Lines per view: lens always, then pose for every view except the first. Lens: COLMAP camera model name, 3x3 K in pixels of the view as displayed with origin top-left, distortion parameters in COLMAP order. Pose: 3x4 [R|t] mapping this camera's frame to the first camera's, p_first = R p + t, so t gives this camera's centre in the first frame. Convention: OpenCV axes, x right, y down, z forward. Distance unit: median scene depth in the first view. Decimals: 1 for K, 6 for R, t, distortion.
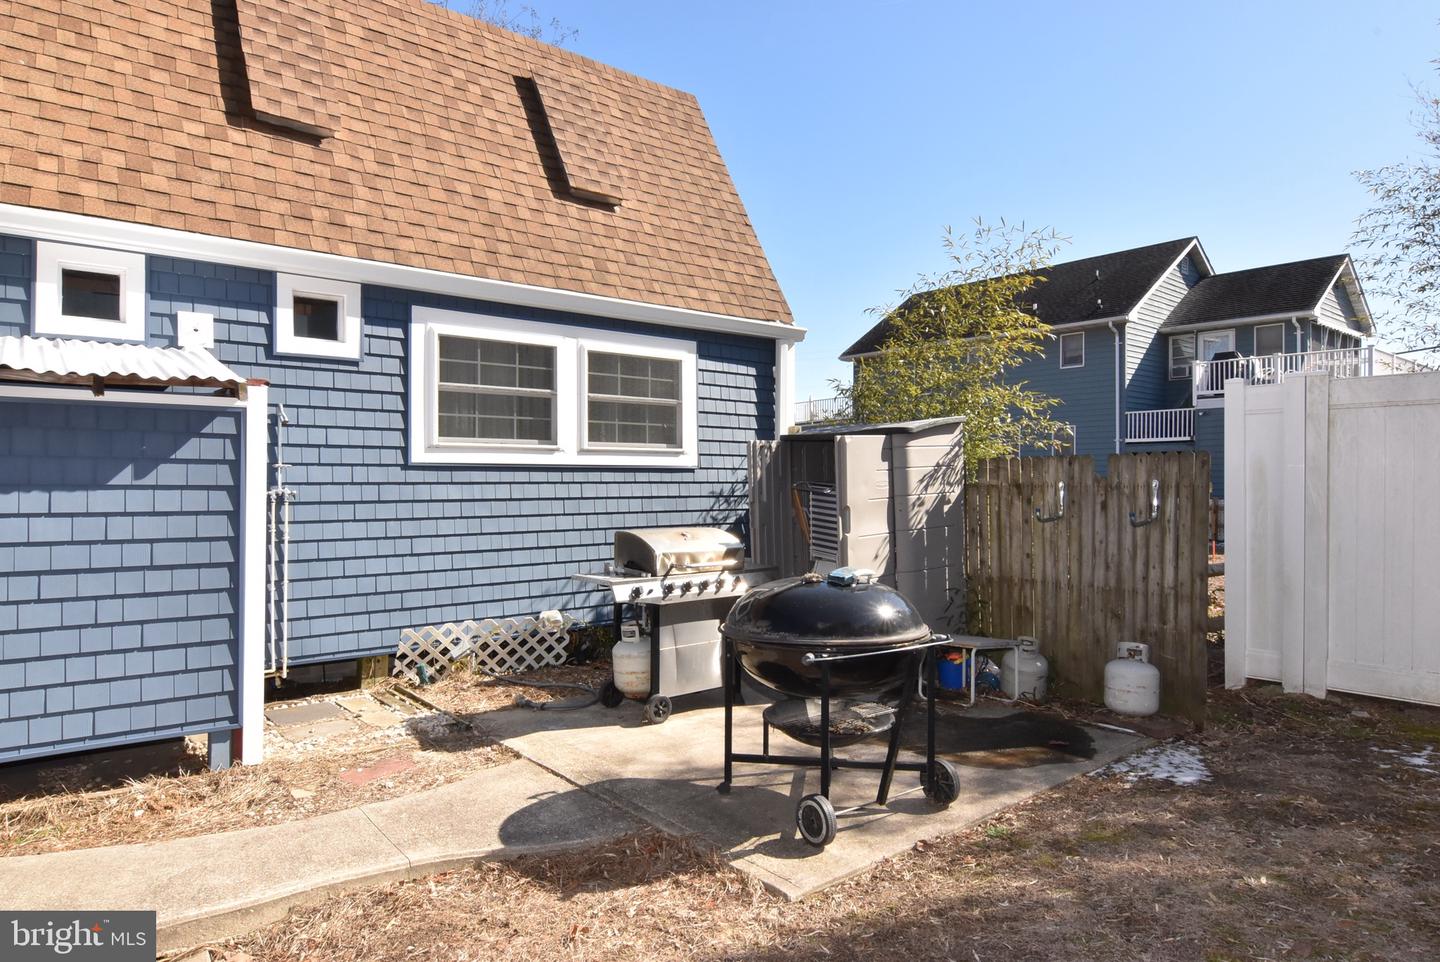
lens RADIAL K [[860.4, 0, 720.0], [0, 860.4, 481.0], [0, 0, 1]] dist [-0.001701, -0.000858]
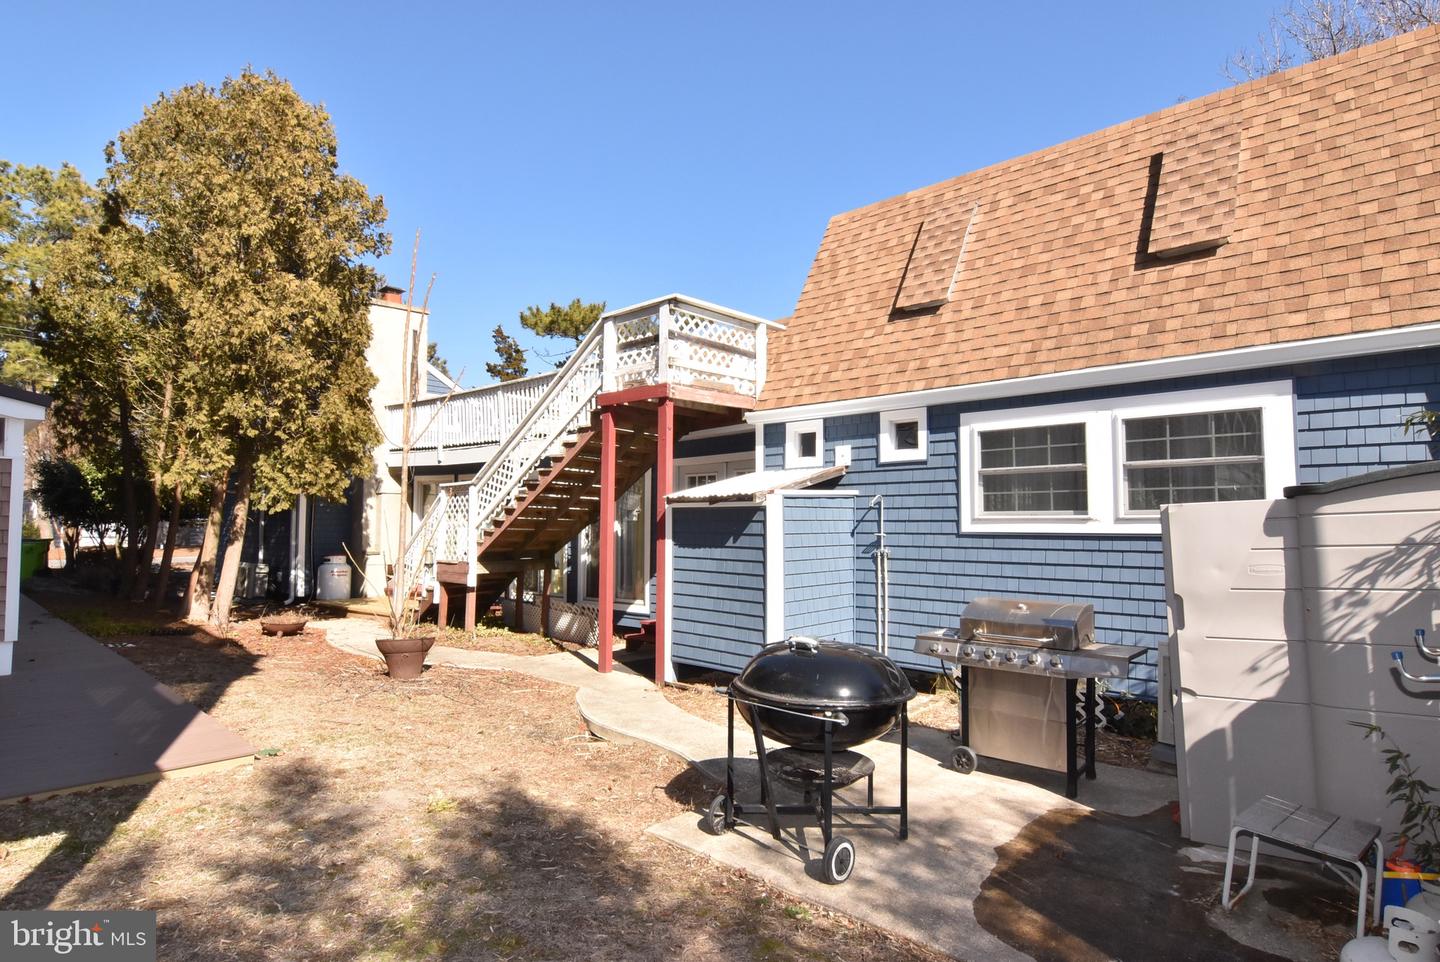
lens RADIAL K [[763.3, 0, 725.1], [0, 763.3, 481.9], [0, 0, 1]] dist [0.003689, -0.018466]
pose [[0.137150, -0.055495, -0.988995, 0.736616], [-0.003872, 0.998392, -0.056559, -0.029753], [0.990543, 0.011587, 0.136715, 0.468098]]
